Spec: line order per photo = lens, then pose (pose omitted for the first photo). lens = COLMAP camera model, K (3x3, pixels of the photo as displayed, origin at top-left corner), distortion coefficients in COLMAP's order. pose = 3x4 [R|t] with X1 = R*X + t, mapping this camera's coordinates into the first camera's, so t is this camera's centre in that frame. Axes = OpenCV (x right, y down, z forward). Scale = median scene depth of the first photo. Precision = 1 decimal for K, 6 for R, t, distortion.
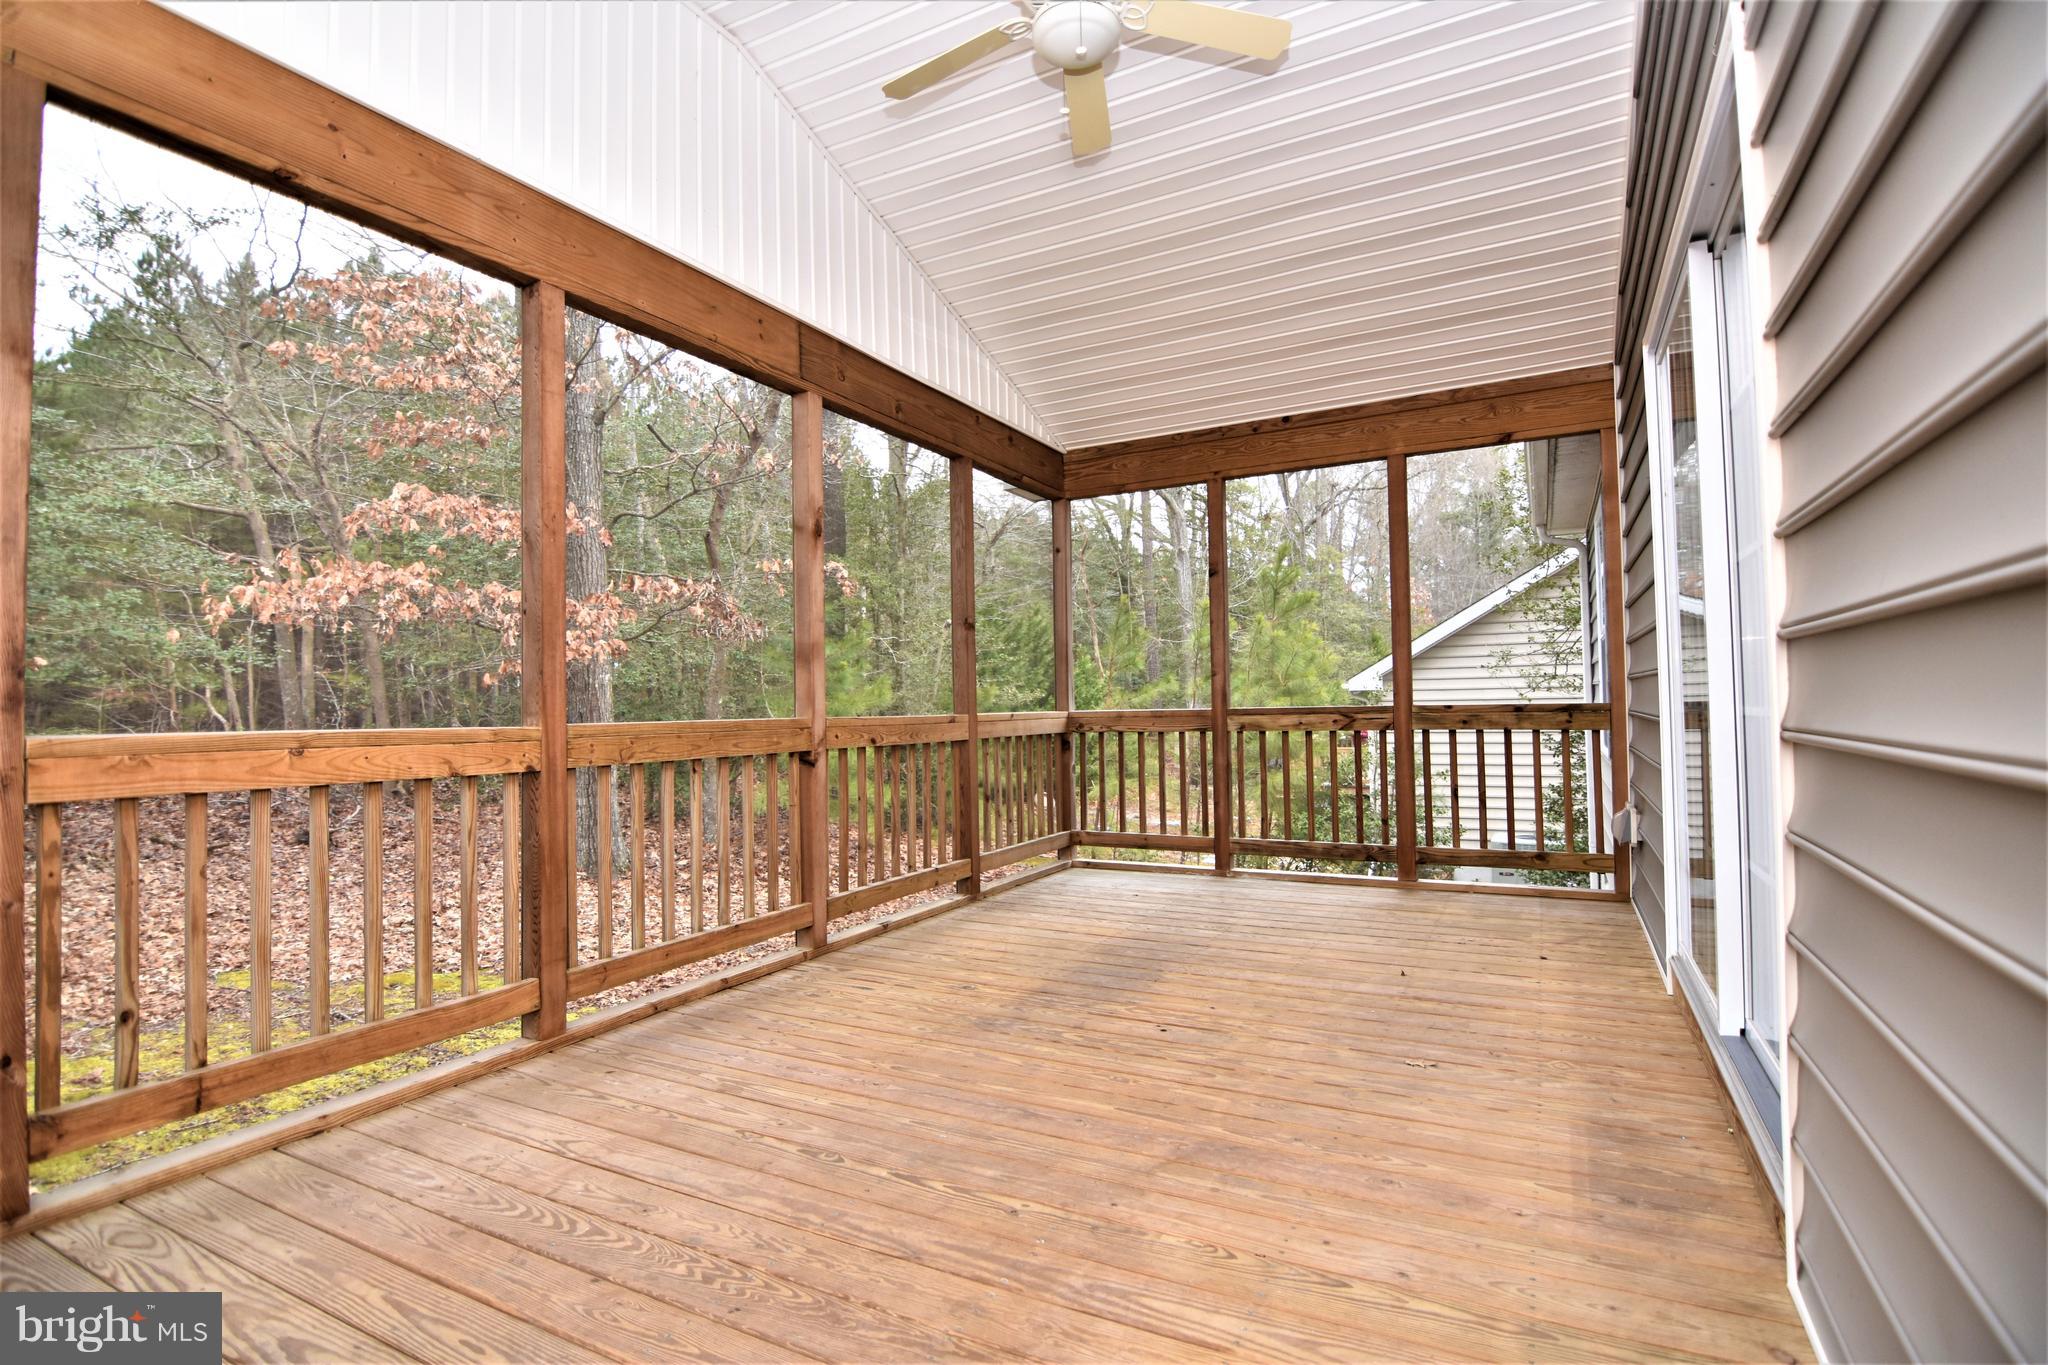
lens RADIAL K [[988.3, 0, 1020.0], [0, 988.3, 679.8], [0, 0, 1]] dist [-0.004791, -0.011956]
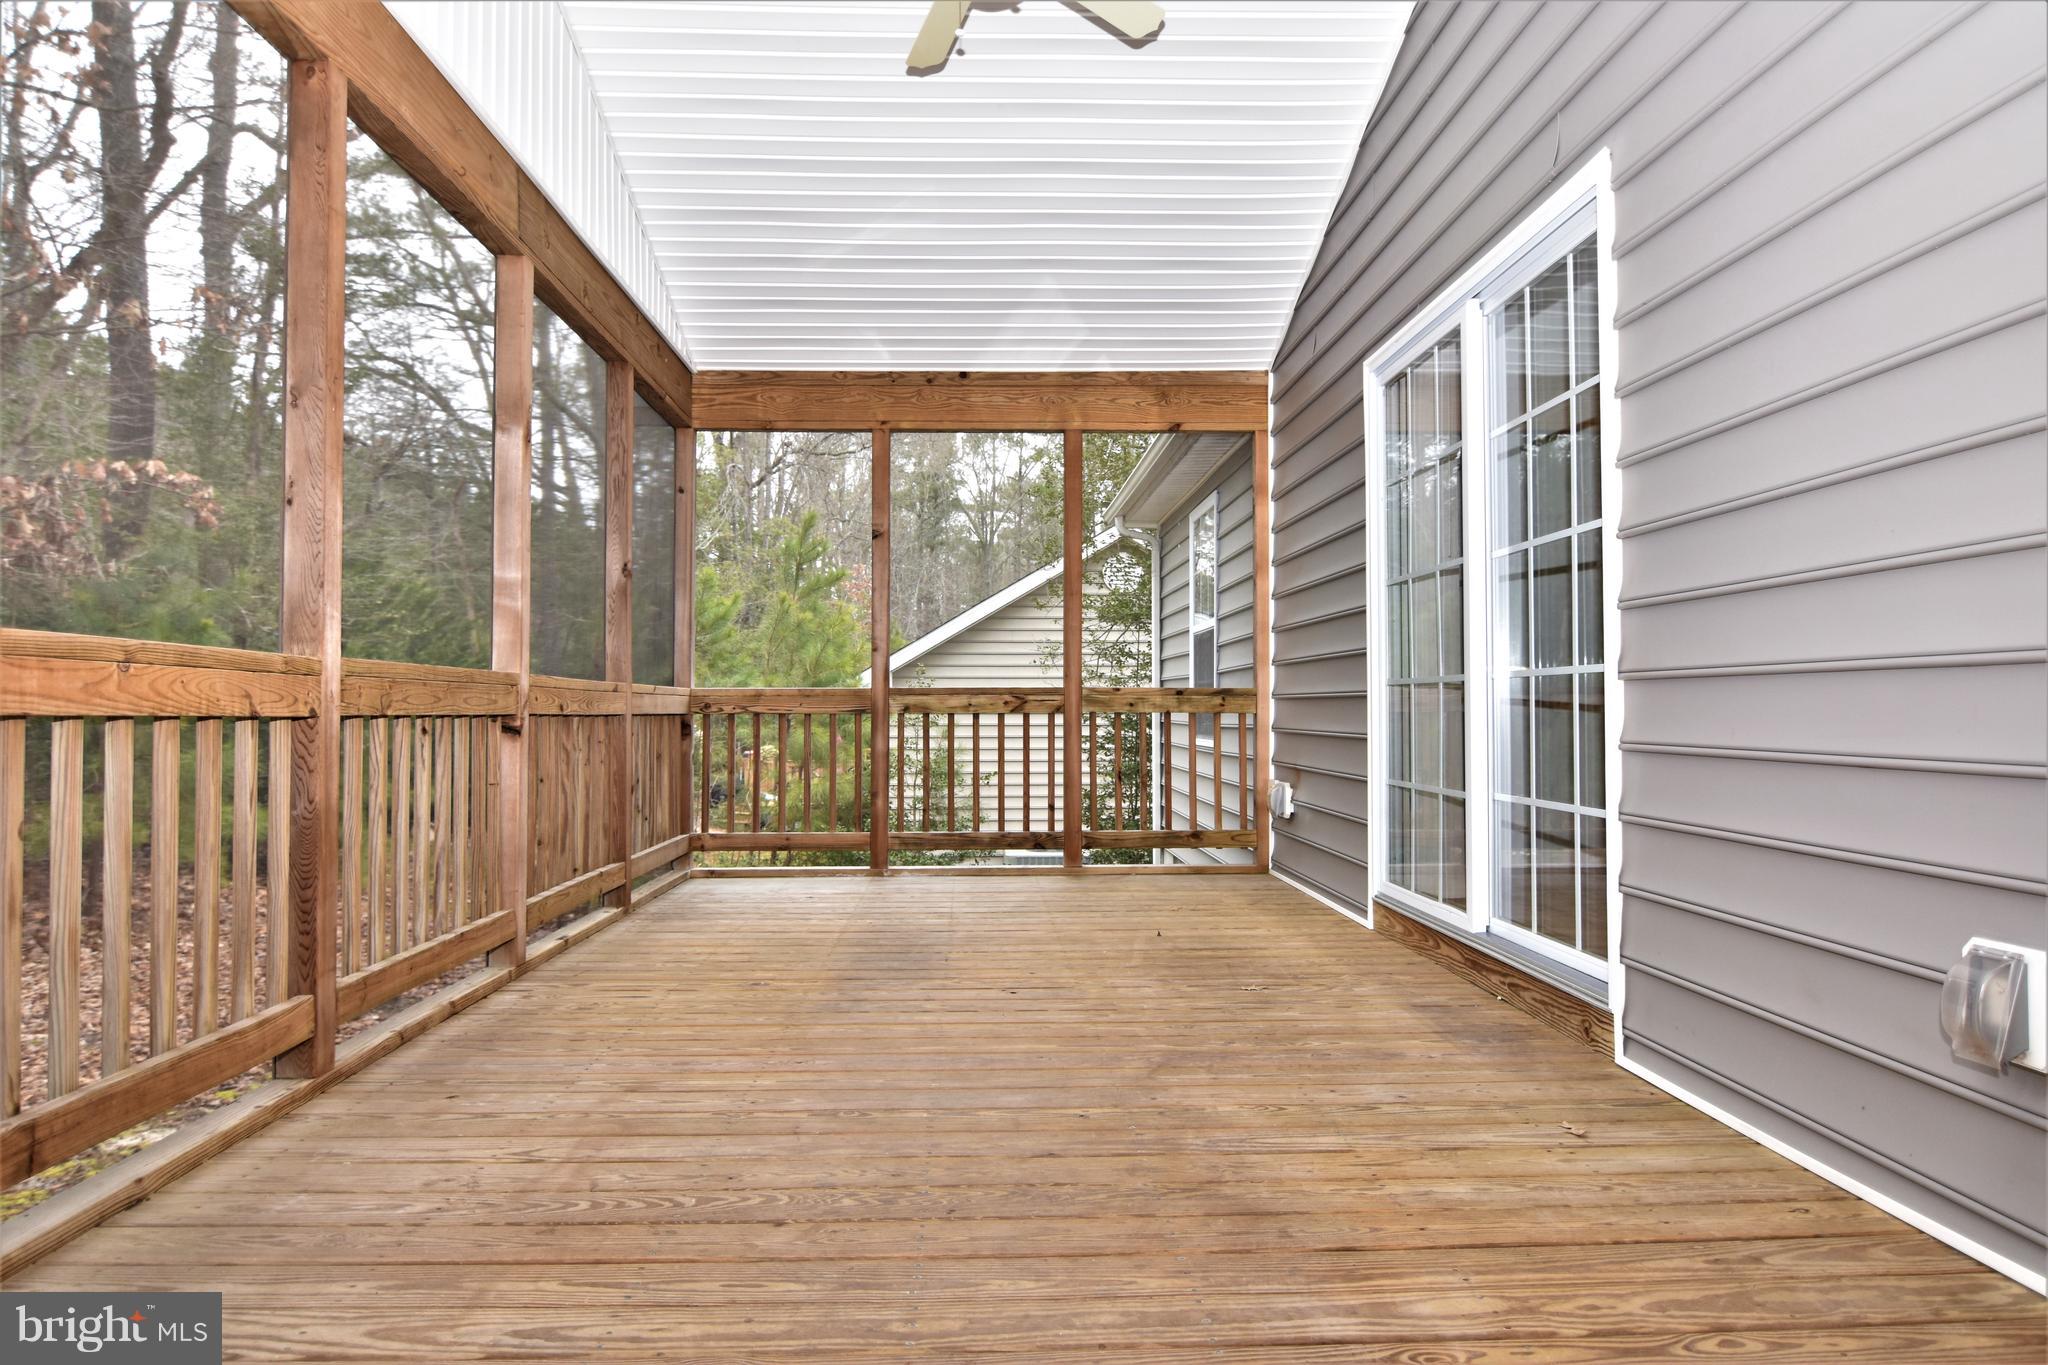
lens RADIAL K [[1261.5, 0, 1018.5], [0, 1261.5, 686.0], [0, 0, 1]] dist [0.002250, -0.016027]
pose [[0.864798, 0.027237, 0.501380, -0.517001], [-0.028225, 0.999586, -0.005617, 0.060917], [-0.501326, -0.009294, 0.865209, -0.089292]]
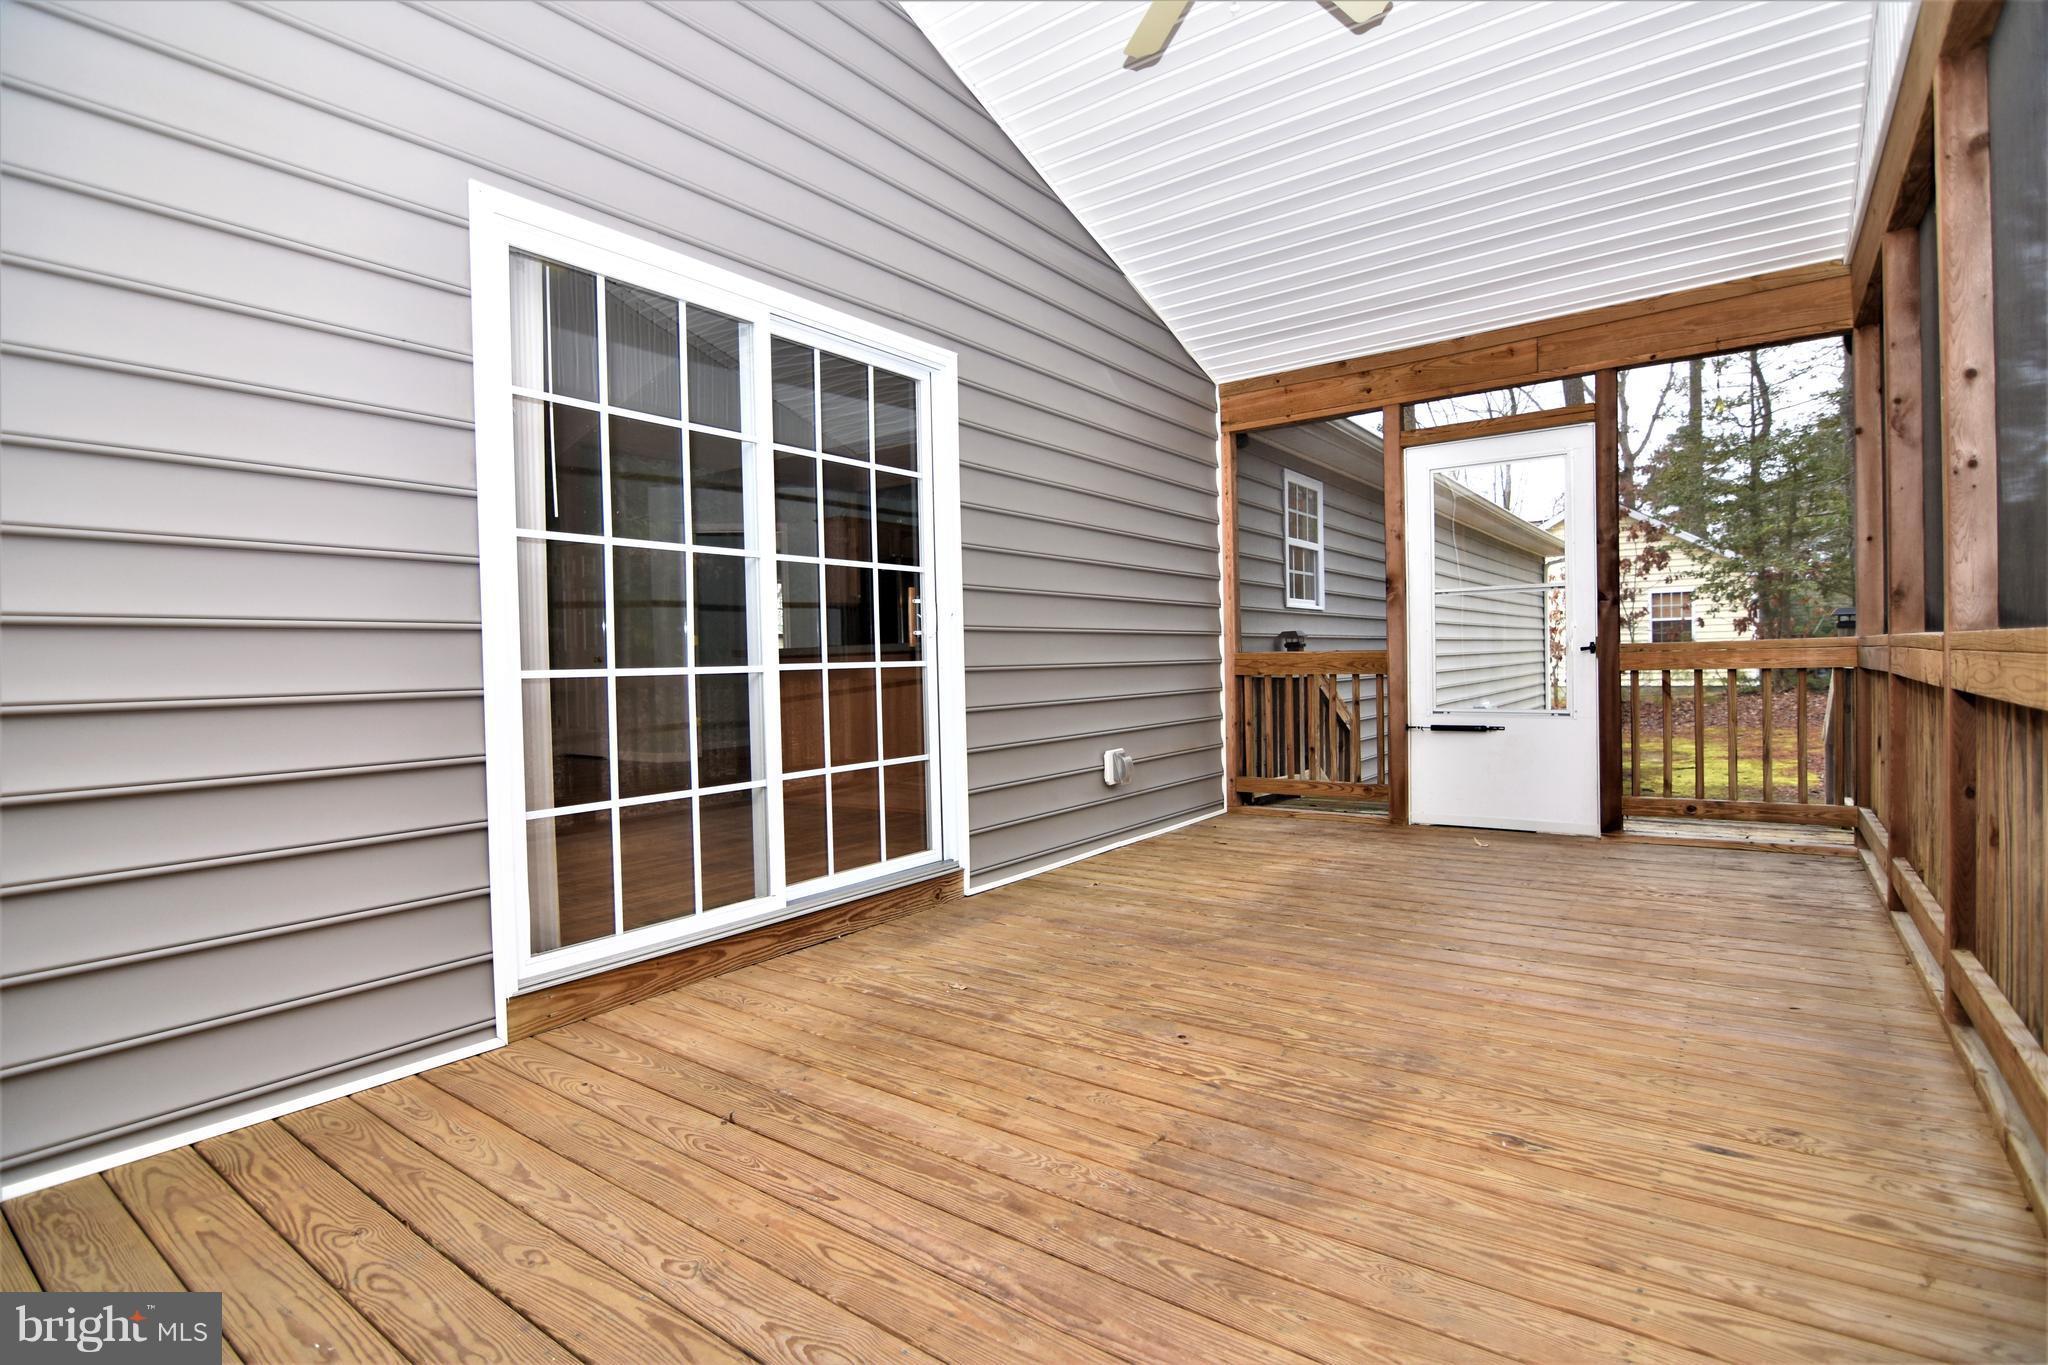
lens RADIAL K [[988.3, 0, 1020.0], [0, 988.3, 679.8], [0, 0, 1]] dist [-0.004791, -0.011956]
pose [[-0.987987, 0.039184, 0.149486, 0.153040], [0.037952, 0.999218, -0.011085, 0.065968], [-0.149804, -0.005278, -0.988702, 1.947284]]
